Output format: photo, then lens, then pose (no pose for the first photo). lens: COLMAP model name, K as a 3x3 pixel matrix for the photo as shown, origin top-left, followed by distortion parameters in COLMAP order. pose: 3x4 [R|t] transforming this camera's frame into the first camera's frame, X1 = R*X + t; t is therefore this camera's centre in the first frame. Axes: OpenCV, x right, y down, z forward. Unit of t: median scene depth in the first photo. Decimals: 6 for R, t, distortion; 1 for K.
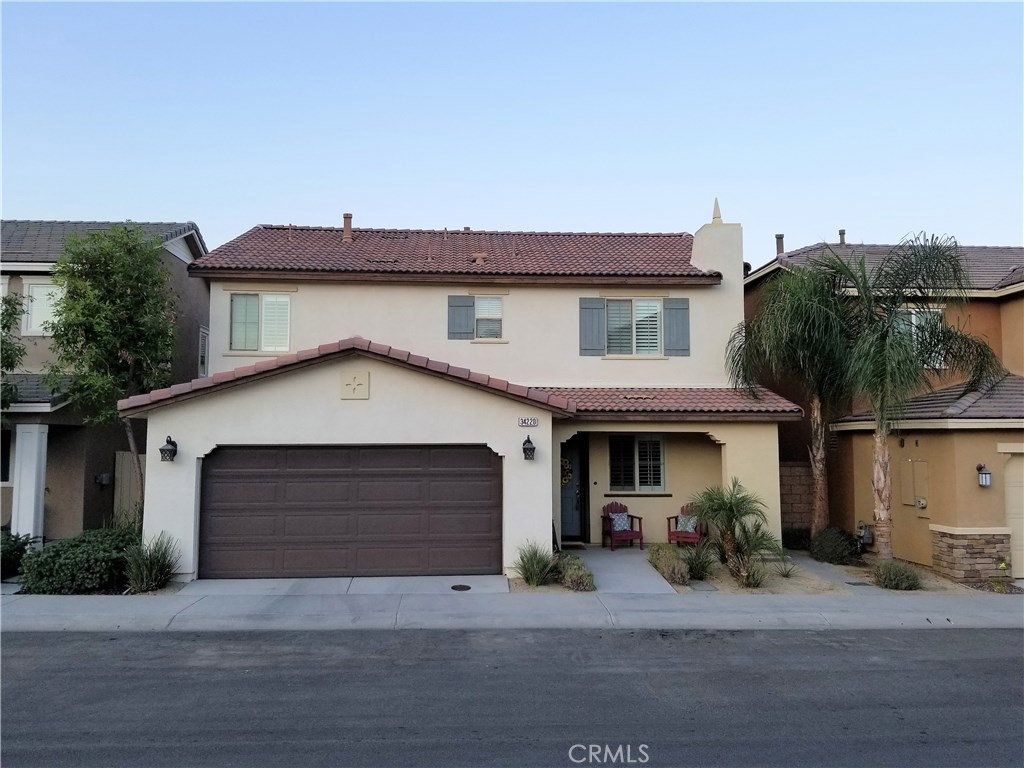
lens RADIAL K [[807.4, 0, 512.2], [0, 807.4, 381.4], [0, 0, 1]] dist [0.028416, -0.049131]
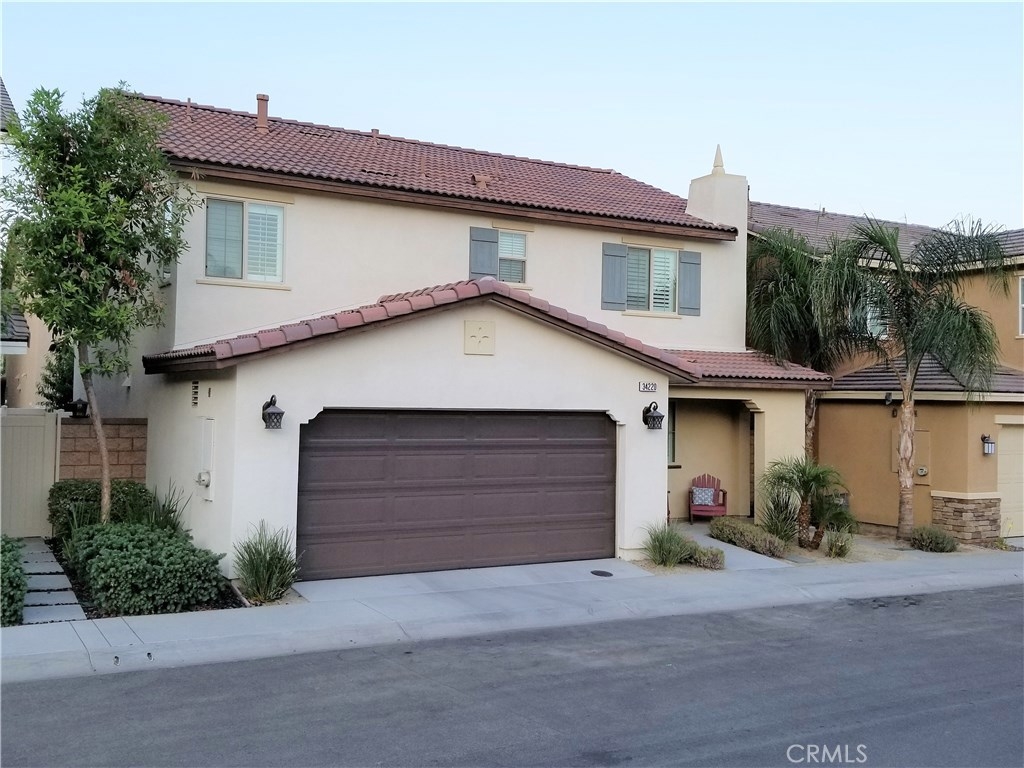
lens RADIAL K [[1036.5, 0, 514.9], [0, 1036.5, 379.2], [0, 0, 1]] dist [0.025527, 0.000000]
pose [[0.894512, 0.025442, 0.446320, -0.609491], [-0.049662, 0.997855, 0.042650, 0.000627], [-0.444277, -0.060317, 0.893857, 0.041922]]
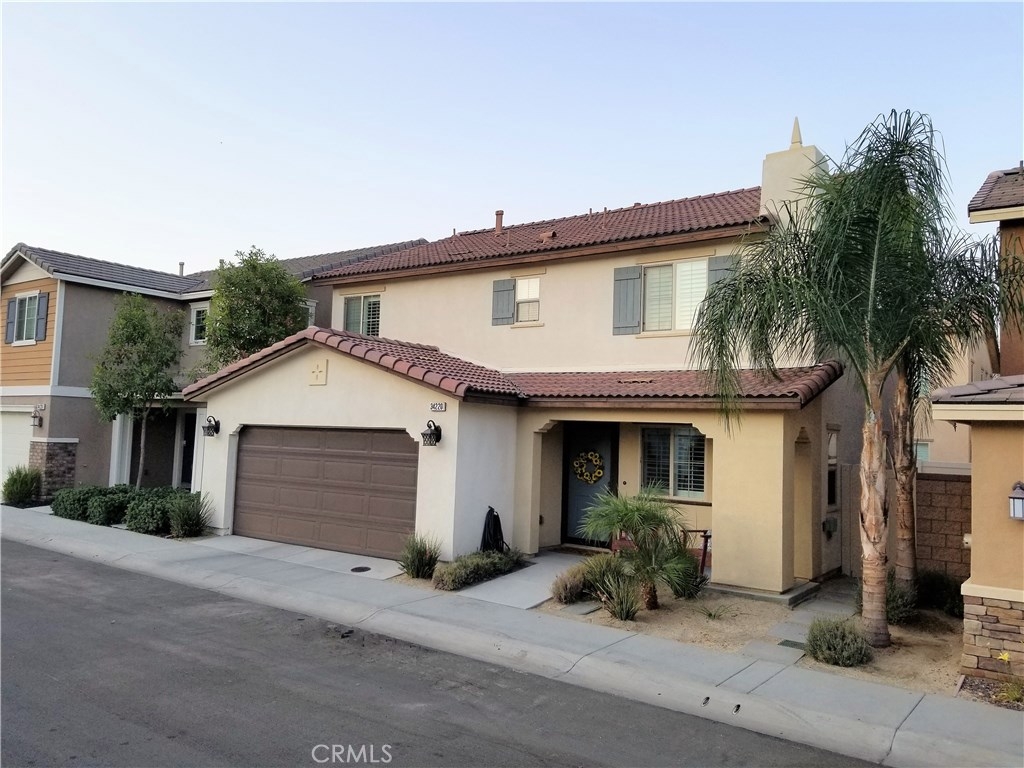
lens RADIAL K [[807.4, 0, 509.6], [0, 807.4, 385.5], [0, 0, 1]] dist [0.028416, -0.049131]
pose [[0.767487, -0.014068, -0.640910, 0.677292], [0.013669, 0.999891, -0.005578, 0.031169], [0.640919, -0.004479, 0.767595, 0.318407]]
